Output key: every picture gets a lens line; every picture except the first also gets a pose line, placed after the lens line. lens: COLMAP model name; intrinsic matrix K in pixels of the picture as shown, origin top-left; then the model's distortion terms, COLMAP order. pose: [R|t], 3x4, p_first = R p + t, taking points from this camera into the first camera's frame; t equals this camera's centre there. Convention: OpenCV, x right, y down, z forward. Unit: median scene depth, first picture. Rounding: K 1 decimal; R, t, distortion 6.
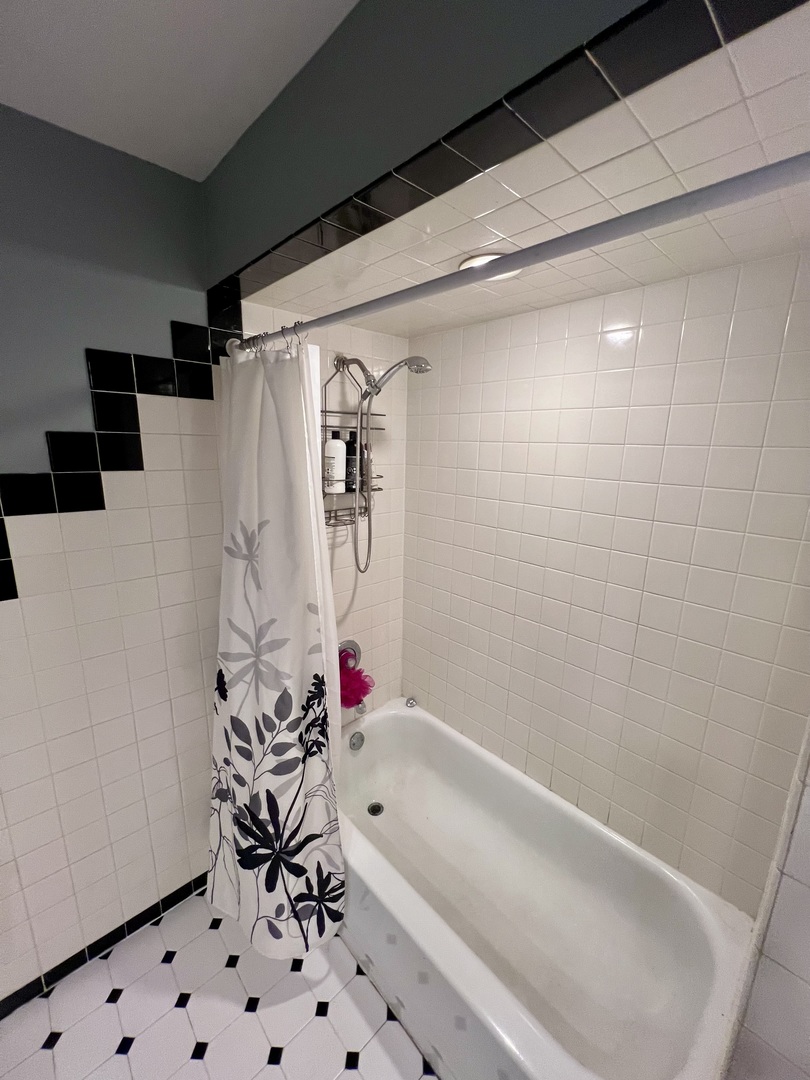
lens RADIAL K [[433.6, 0, 404.8], [0, 433.6, 535.8], [0, 0, 1]] dist [-0.001927, 0.000576]
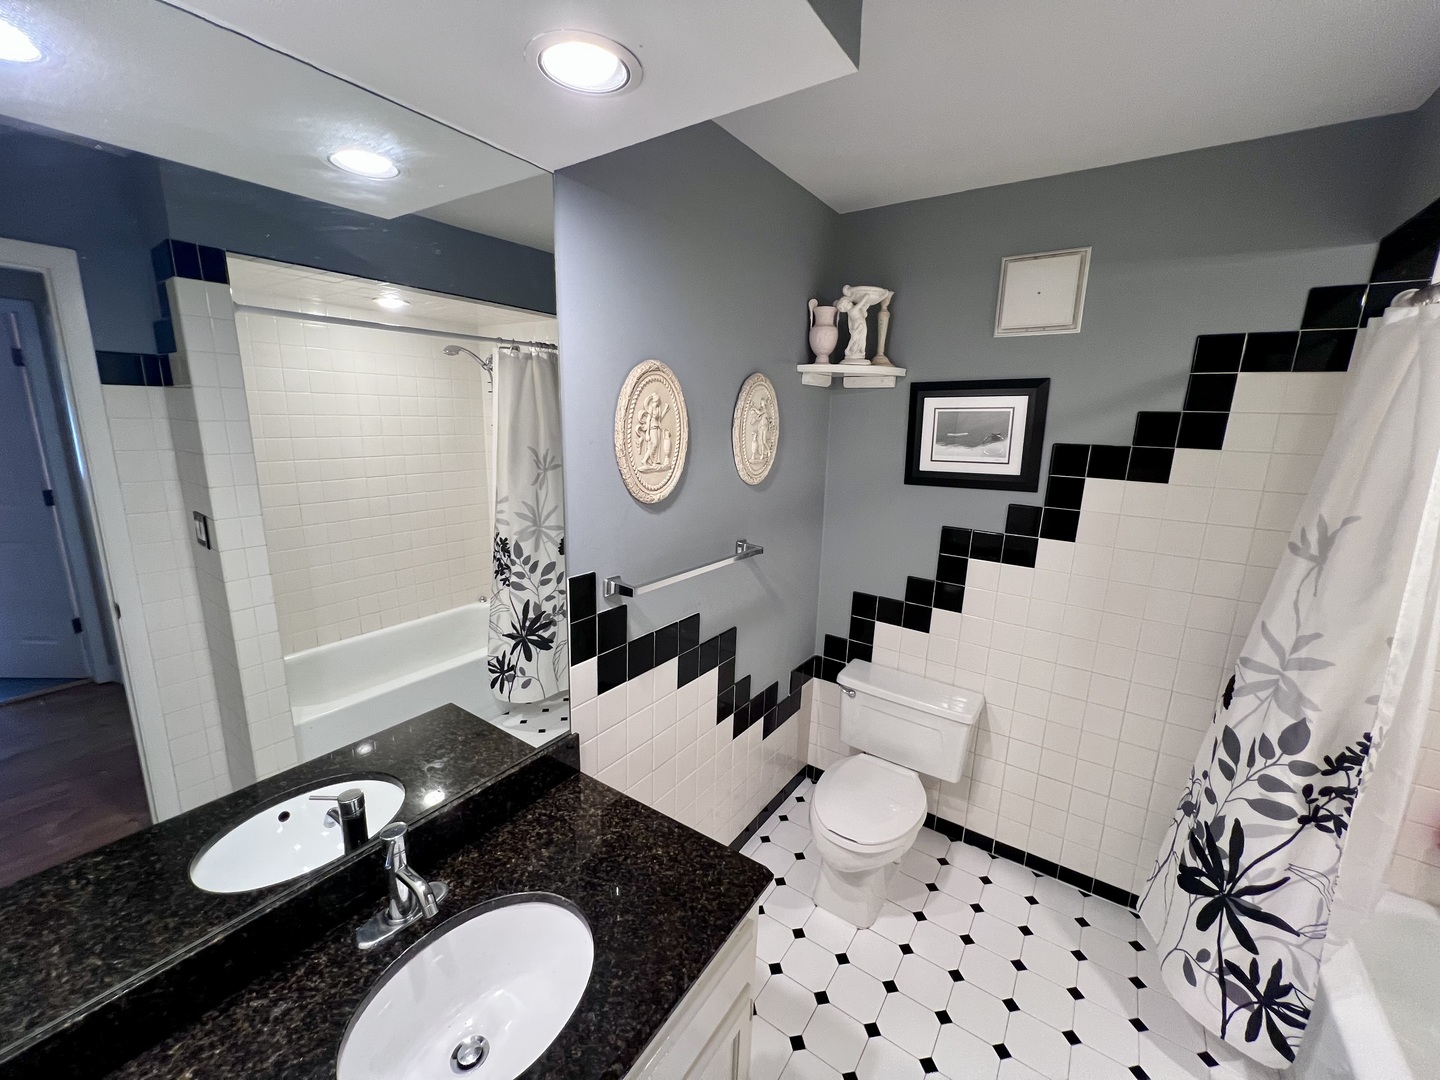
lens RADIAL K [[578.2, 0, 725.3], [0, 578.2, 541.3], [0, 0, 1]] dist [-0.001927, 0.000576]
pose [[0.226154, 0.190663, -0.955250, 0.429330], [-0.238971, 0.961548, 0.135344, 0.138187], [0.944324, 0.197668, 0.263020, -0.359939]]
